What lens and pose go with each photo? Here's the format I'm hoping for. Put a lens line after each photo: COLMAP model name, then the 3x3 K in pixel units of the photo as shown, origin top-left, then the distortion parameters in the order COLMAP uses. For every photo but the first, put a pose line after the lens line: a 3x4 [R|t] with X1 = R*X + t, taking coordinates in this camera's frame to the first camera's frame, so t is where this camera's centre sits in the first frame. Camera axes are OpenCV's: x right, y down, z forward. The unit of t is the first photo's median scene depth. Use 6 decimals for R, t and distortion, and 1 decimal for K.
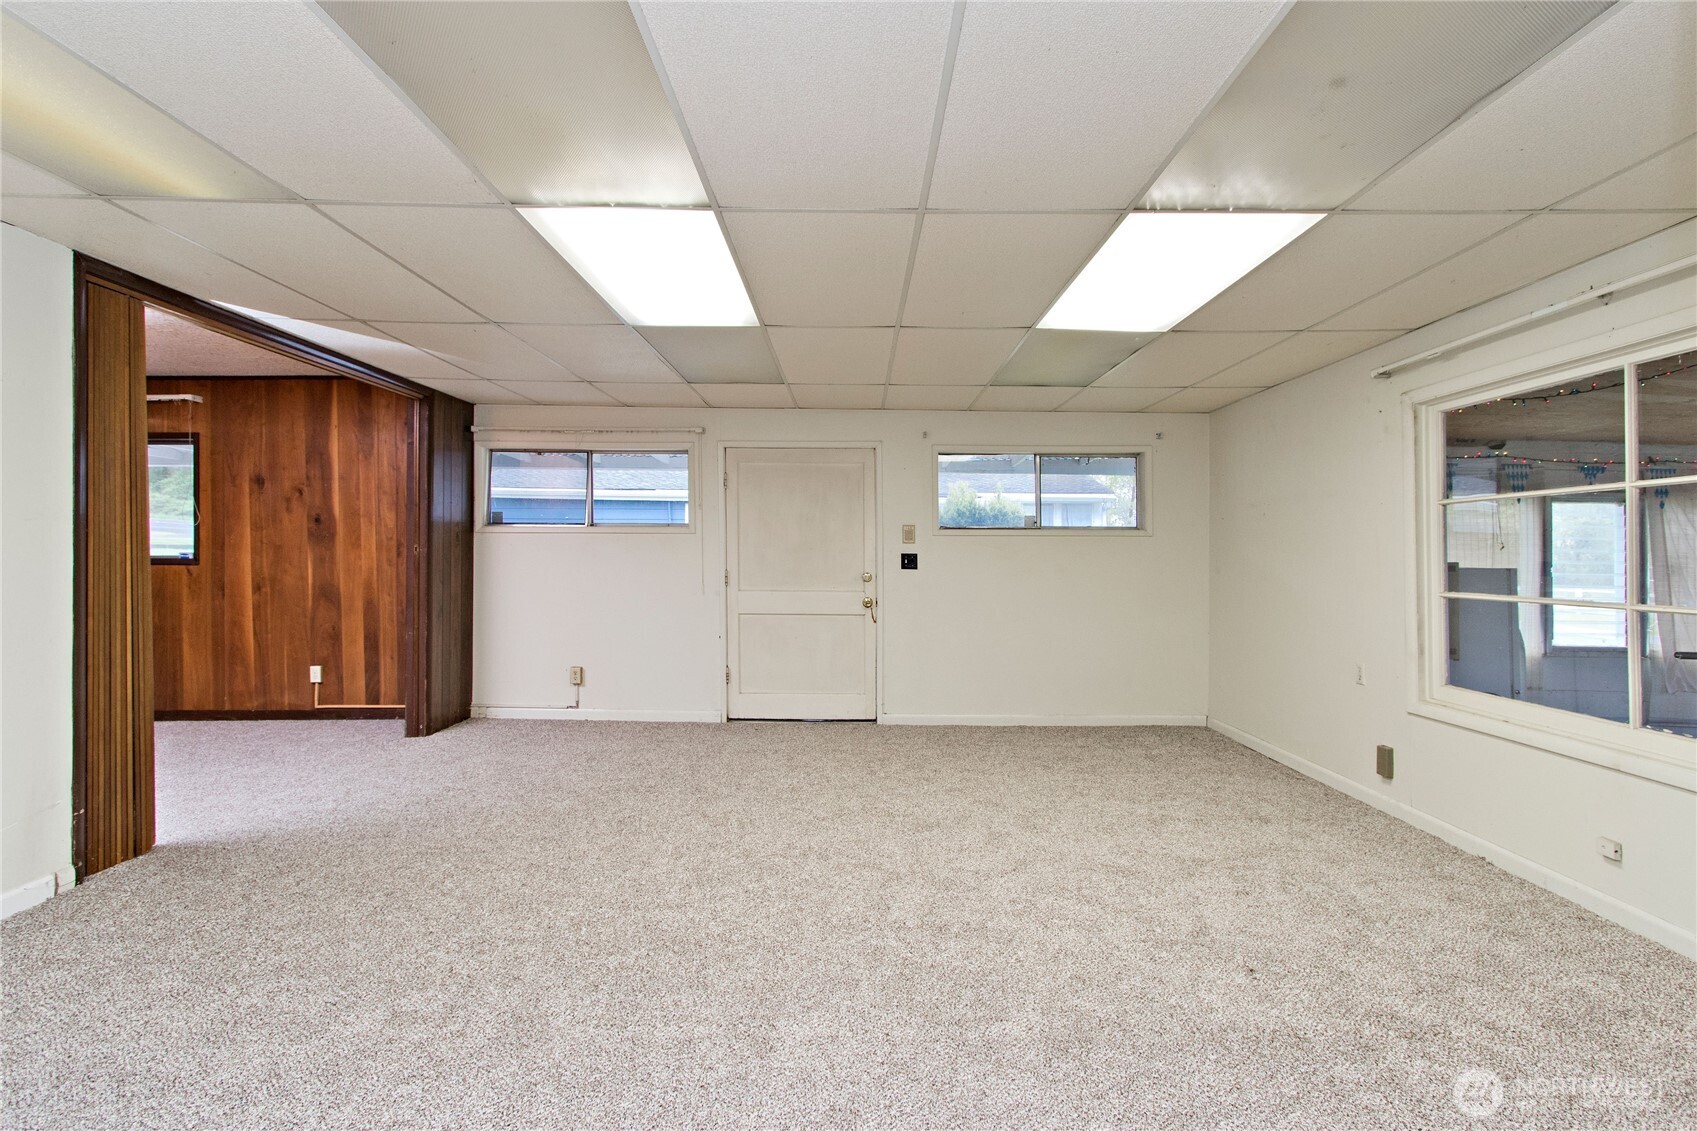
lens RADIAL K [[777.1, 0, 864.5], [0, 777.1, 549.3], [0, 0, 1]] dist [0.019550, 0.000911]
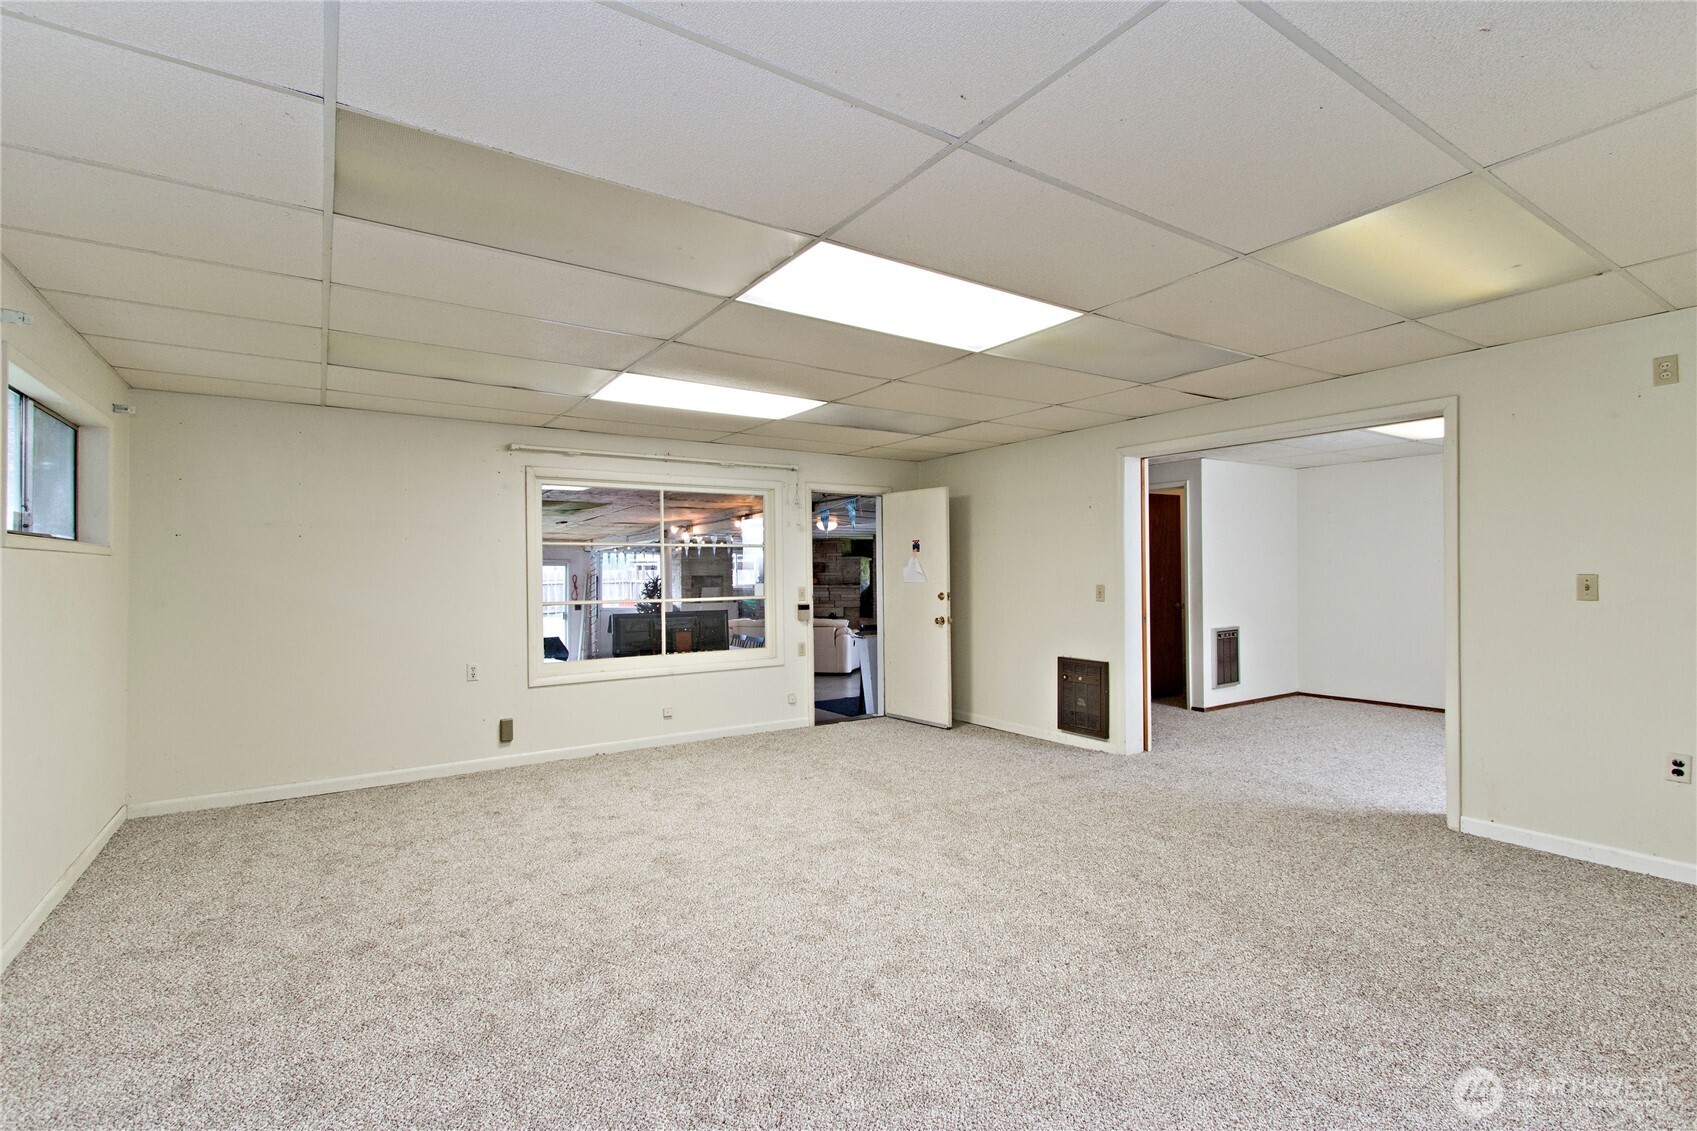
lens RADIAL K [[777.1, 0, 851.7], [0, 777.1, 564.9], [0, 0, 1]] dist [0.019550, 0.000911]
pose [[-0.546699, -0.002741, 0.837325, -0.849056], [-0.007431, 0.999971, -0.001578, -0.020682], [-0.837296, -0.007085, -0.546703, 1.313329]]
